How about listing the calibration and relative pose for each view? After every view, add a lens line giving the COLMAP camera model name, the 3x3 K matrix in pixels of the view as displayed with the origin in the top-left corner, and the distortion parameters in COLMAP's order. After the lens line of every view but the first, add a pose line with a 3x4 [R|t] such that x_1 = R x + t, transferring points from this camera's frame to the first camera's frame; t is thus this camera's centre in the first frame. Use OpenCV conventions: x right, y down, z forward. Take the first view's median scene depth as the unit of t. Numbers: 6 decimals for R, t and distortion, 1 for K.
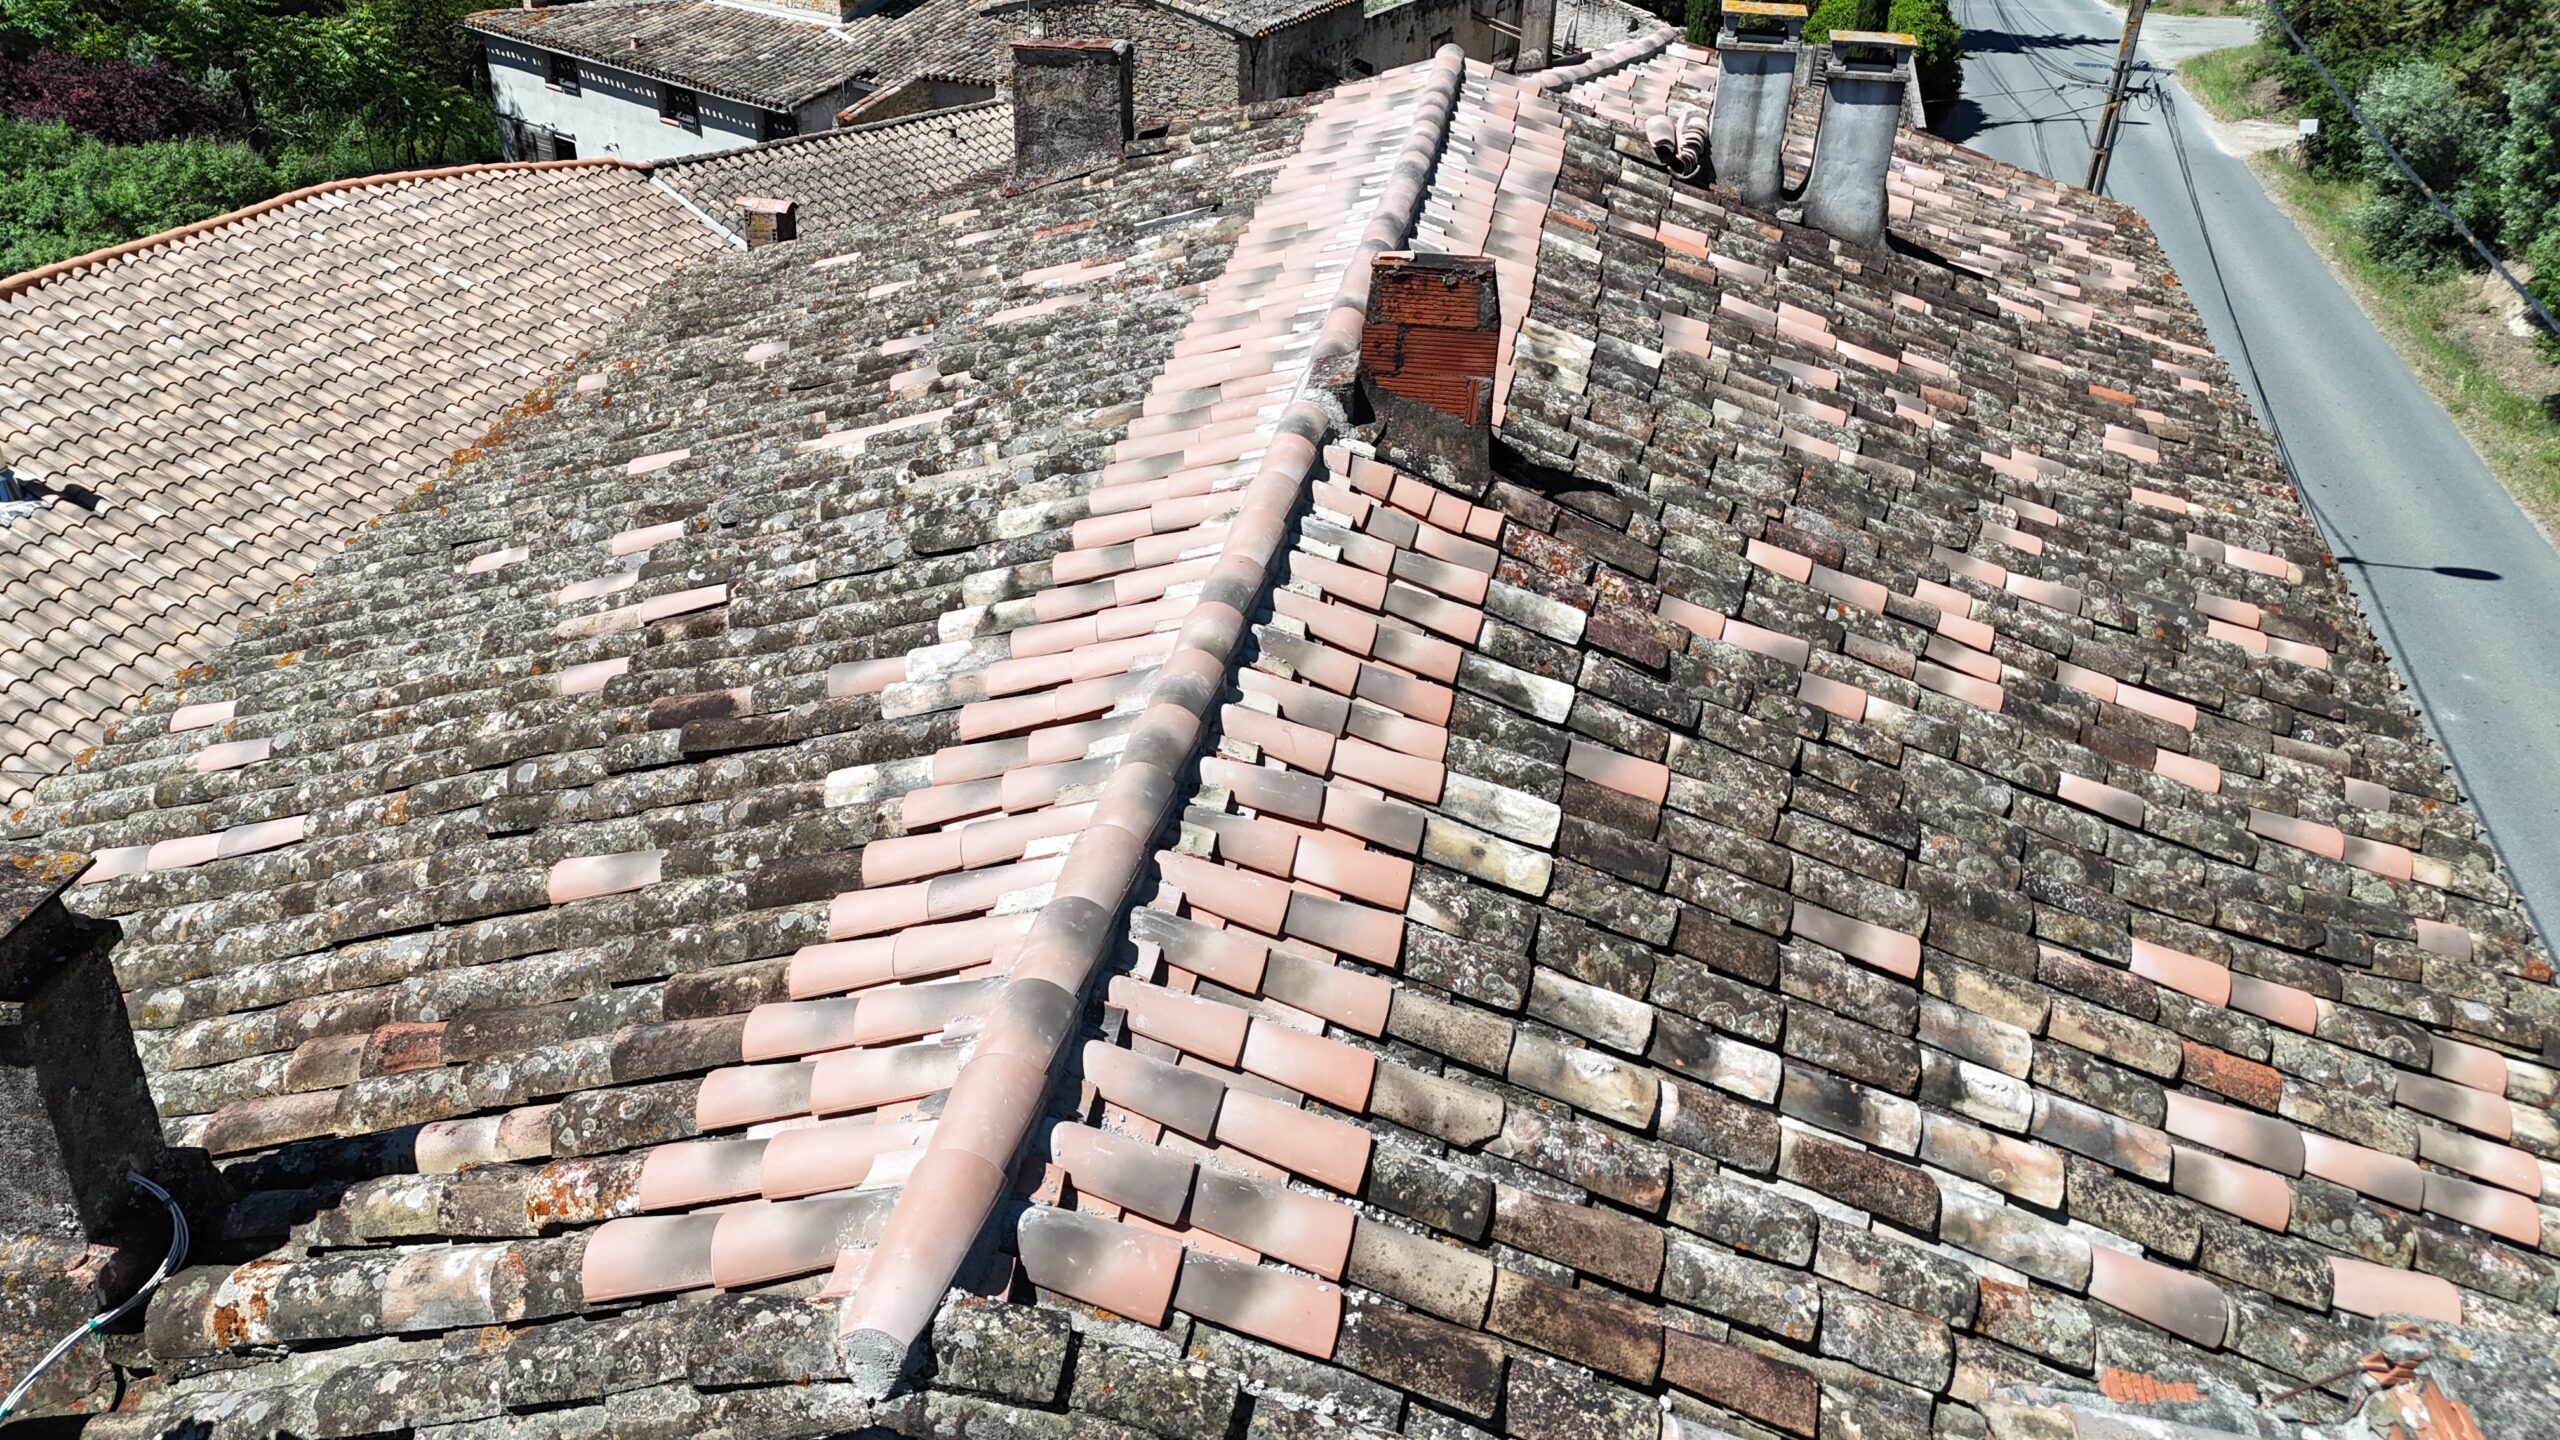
lens RADIAL K [[1939.5, 0, 1350.9], [0, 1939.5, 714.9], [0, 0, 1]] dist [0.083344, -0.080918]
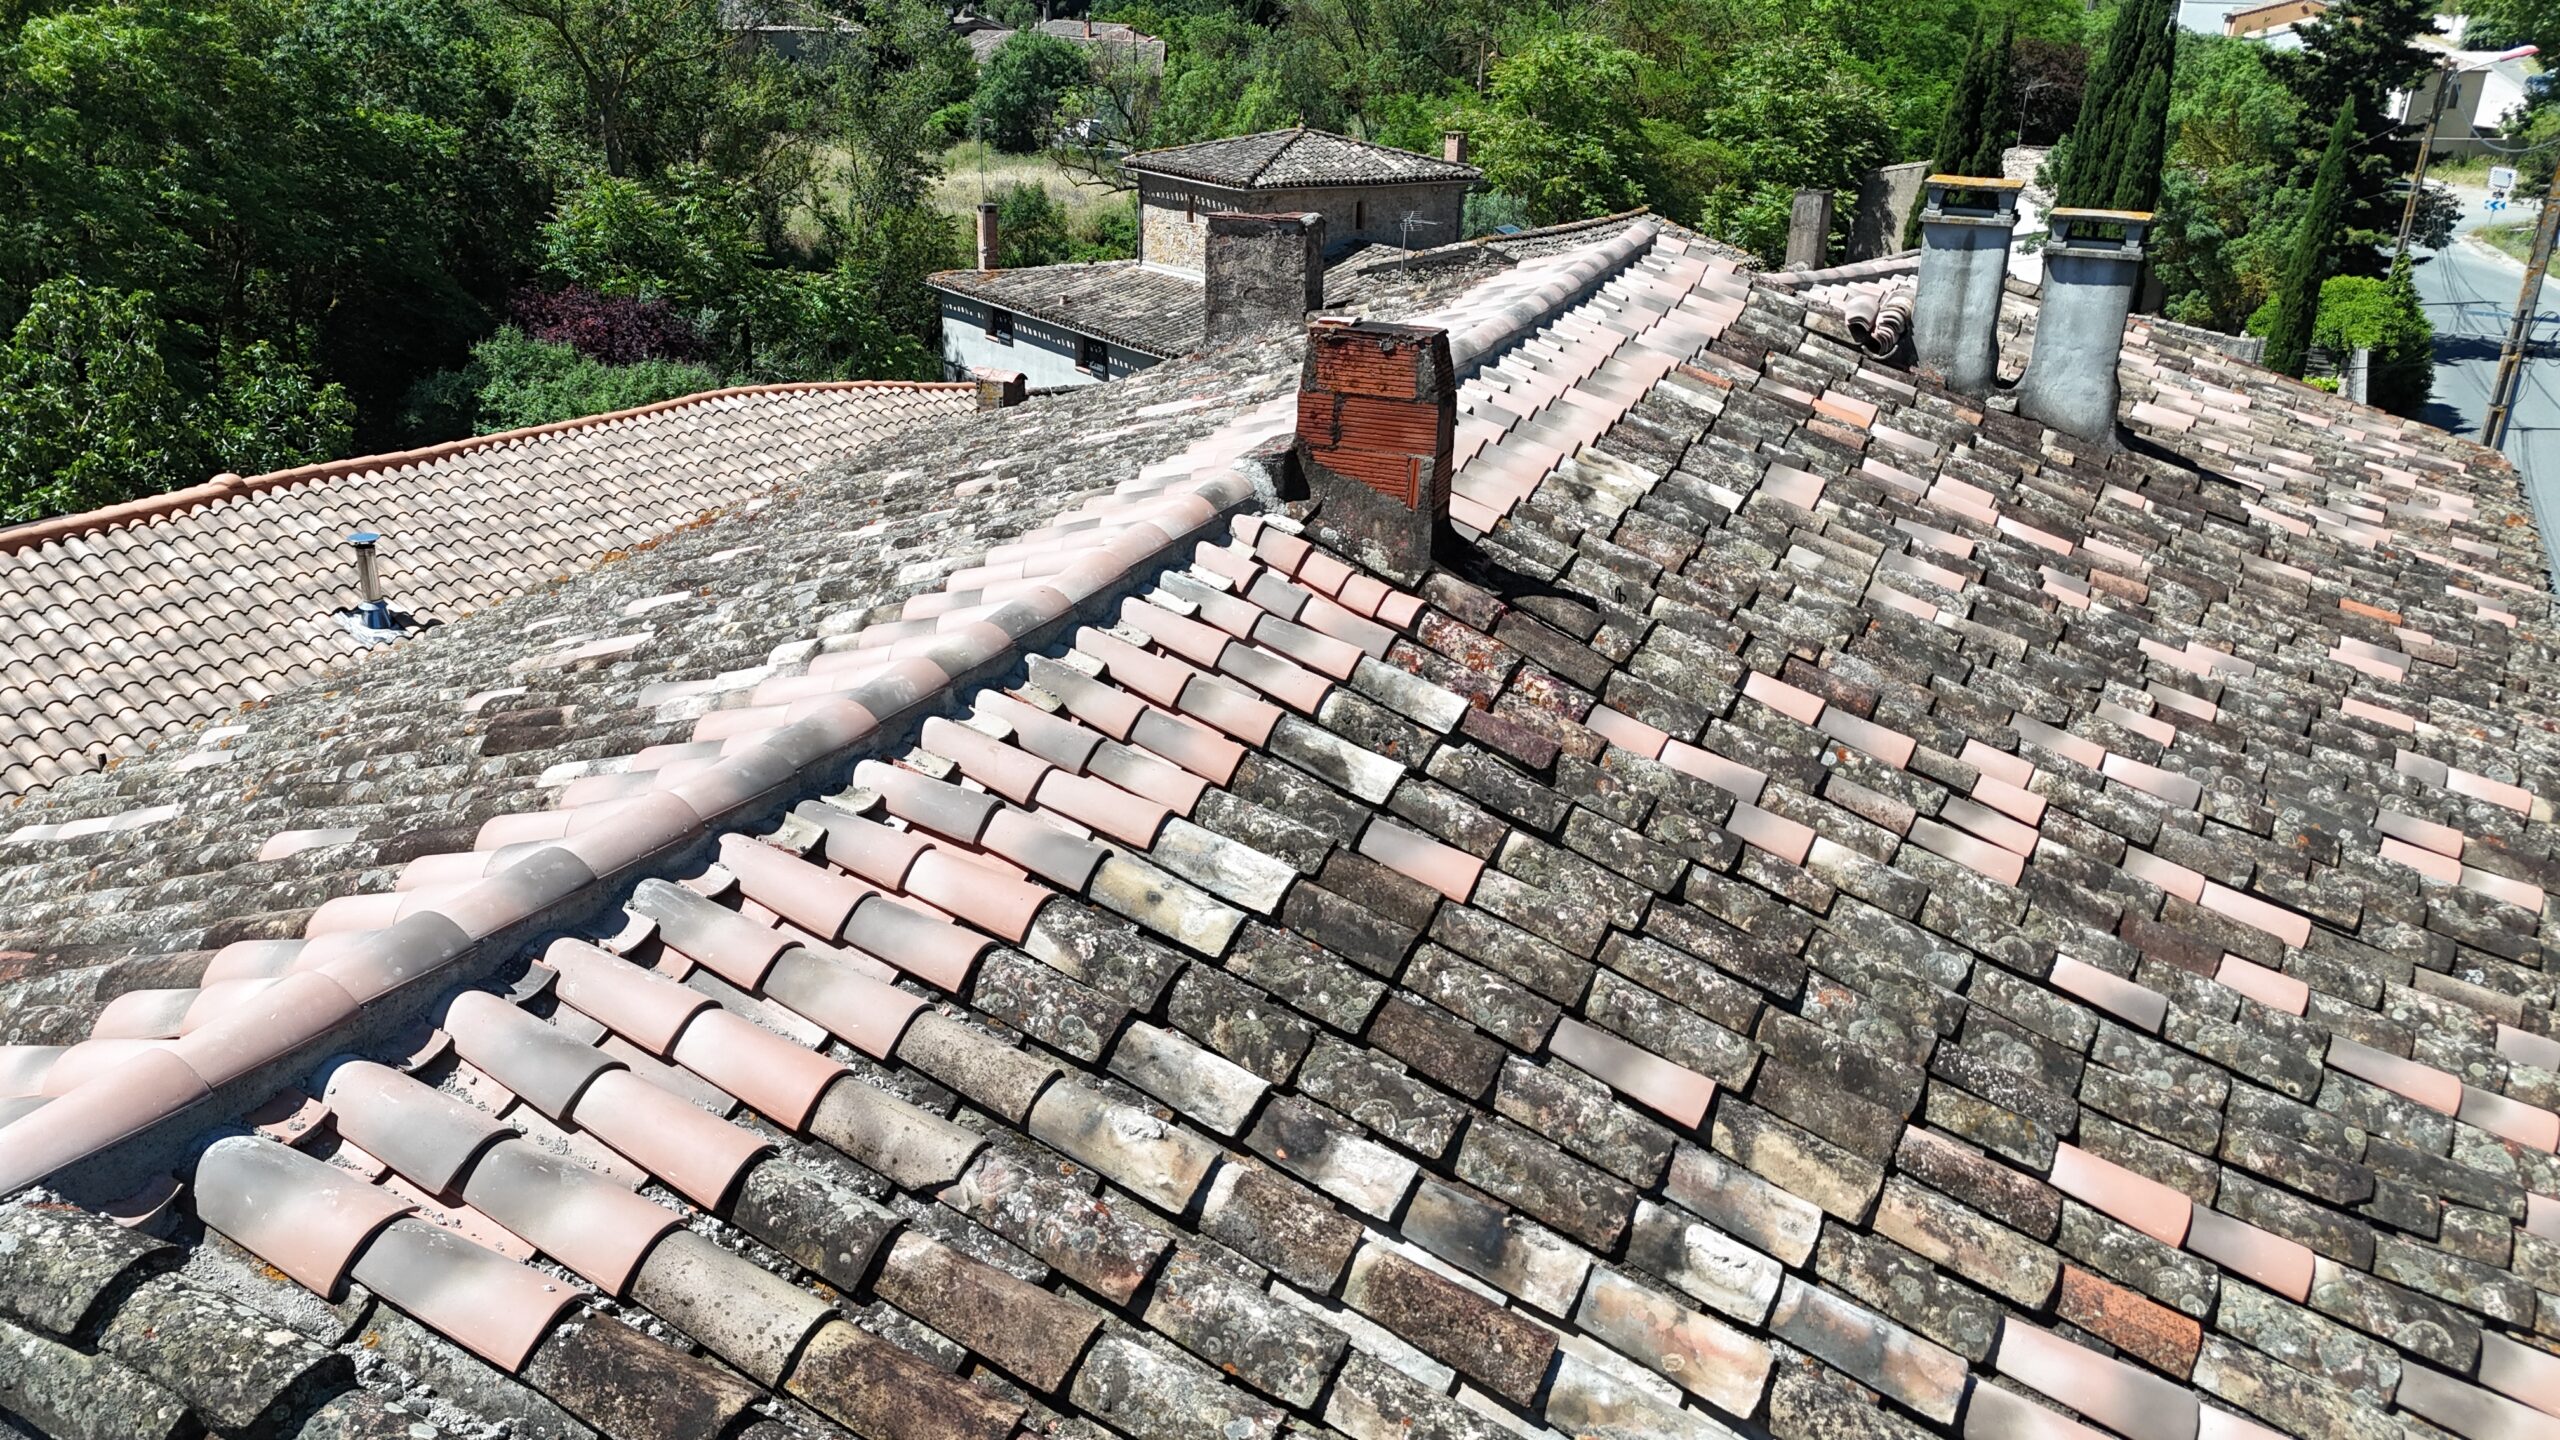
lens RADIAL K [[1939.5, 0, 1350.9], [0, 1939.5, 714.9], [0, 0, 1]] dist [0.083344, -0.080918]
pose [[0.968929, 0.075627, -0.235492, 0.266411], [-0.110870, 0.983896, -0.140204, 0.078703], [0.221096, 0.161957, 0.961710, 0.147662]]
